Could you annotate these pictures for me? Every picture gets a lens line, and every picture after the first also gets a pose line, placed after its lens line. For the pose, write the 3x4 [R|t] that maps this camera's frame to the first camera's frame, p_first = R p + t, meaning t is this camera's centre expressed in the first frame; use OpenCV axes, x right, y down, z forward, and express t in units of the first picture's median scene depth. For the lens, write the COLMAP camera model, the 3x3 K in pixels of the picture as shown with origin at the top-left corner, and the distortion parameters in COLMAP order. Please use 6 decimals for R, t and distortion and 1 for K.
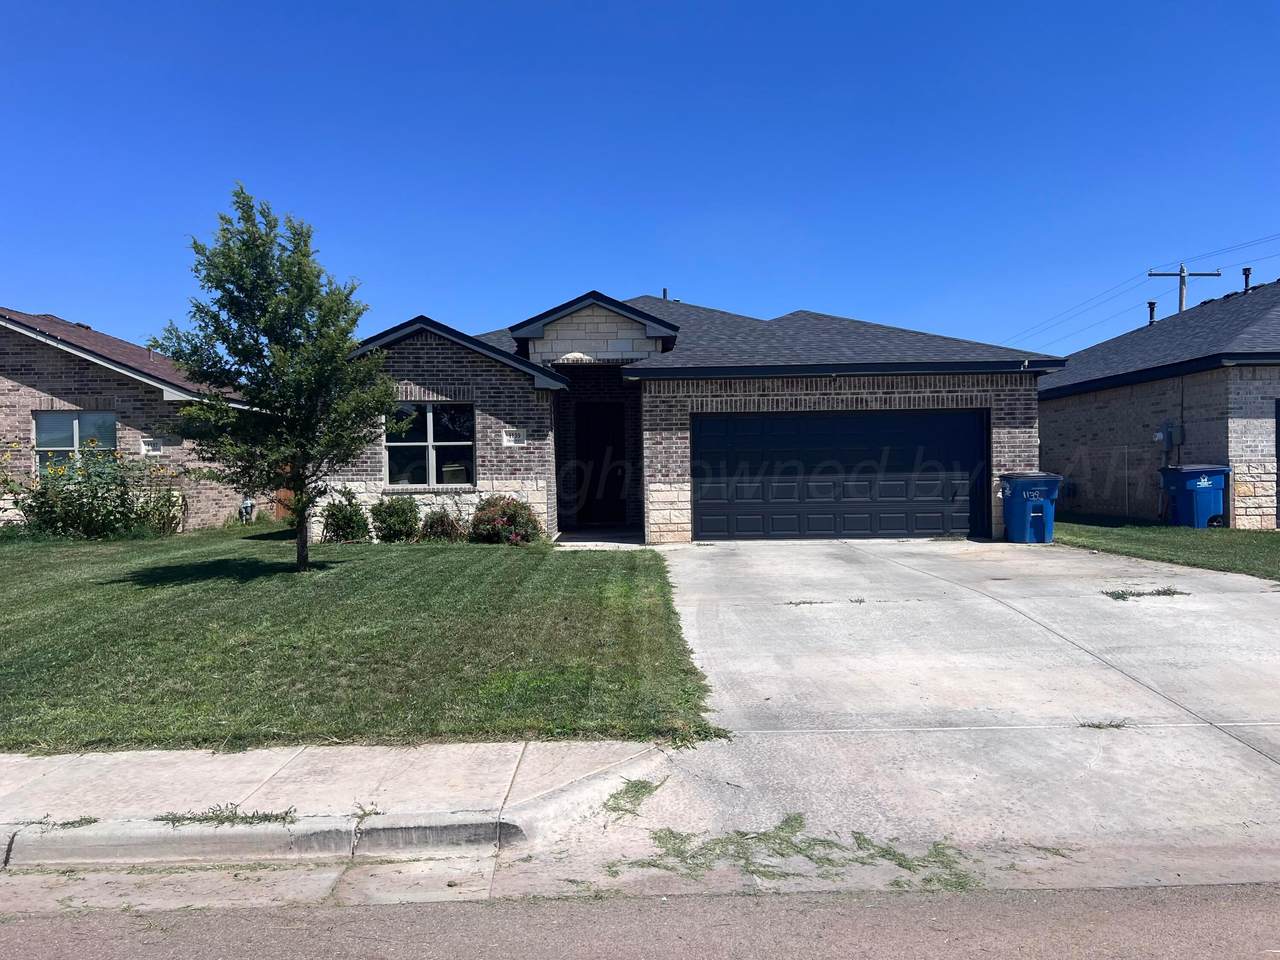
lens RADIAL K [[946.3, 0, 640.0], [0, 946.3, 480.0], [0, 0, 1]] dist [0.153962, -0.248612]
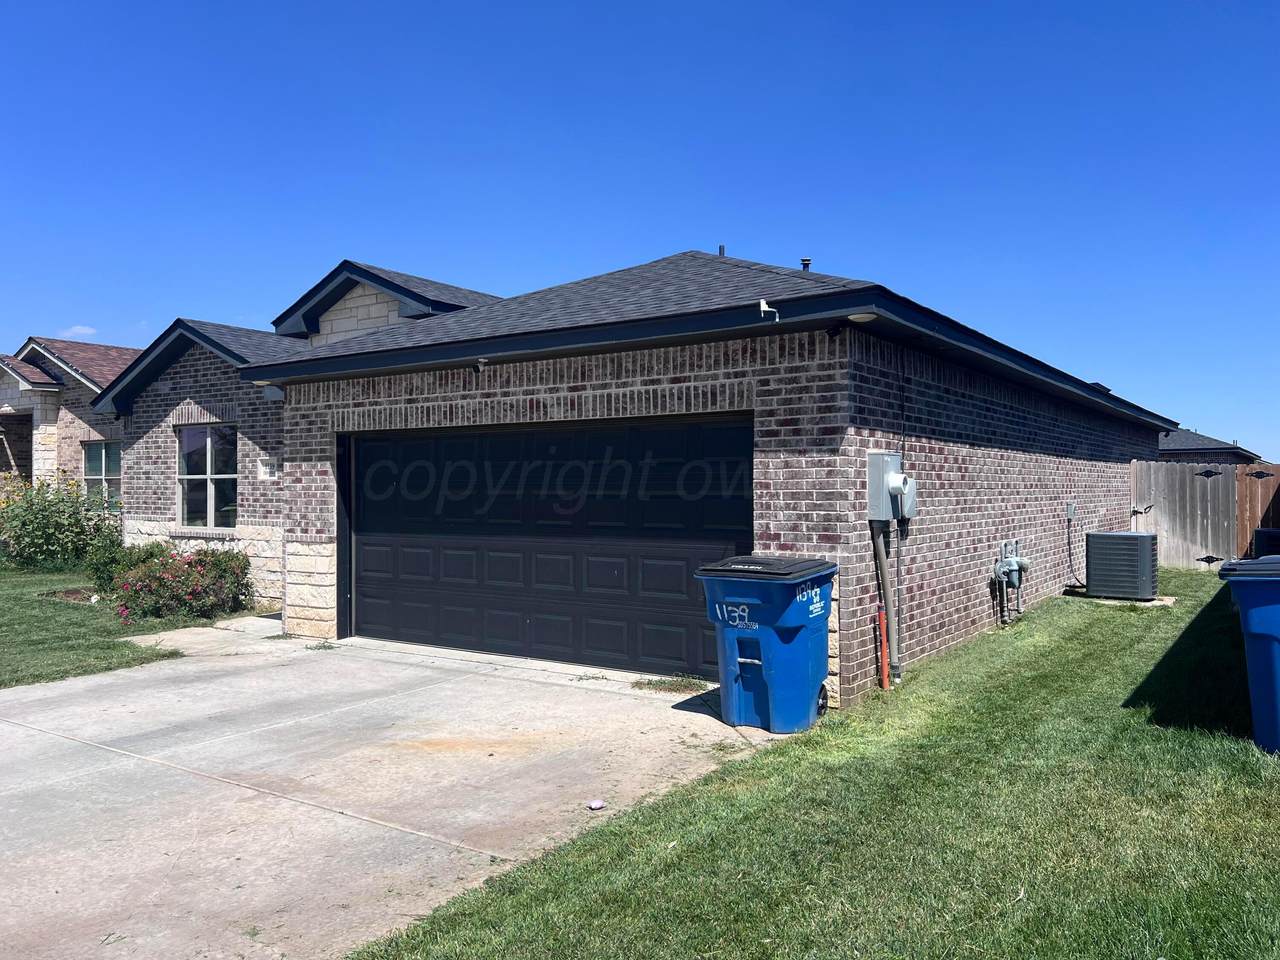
lens RADIAL K [[946.3, 0, 640.0], [0, 946.3, 480.0], [0, 0, 1]] dist [0.153962, -0.248612]
pose [[0.808741, 0.007576, -0.588116, 0.589301], [-0.011492, 0.999930, -0.002923, -0.039754], [0.588053, 0.009123, 0.808771, 0.600016]]
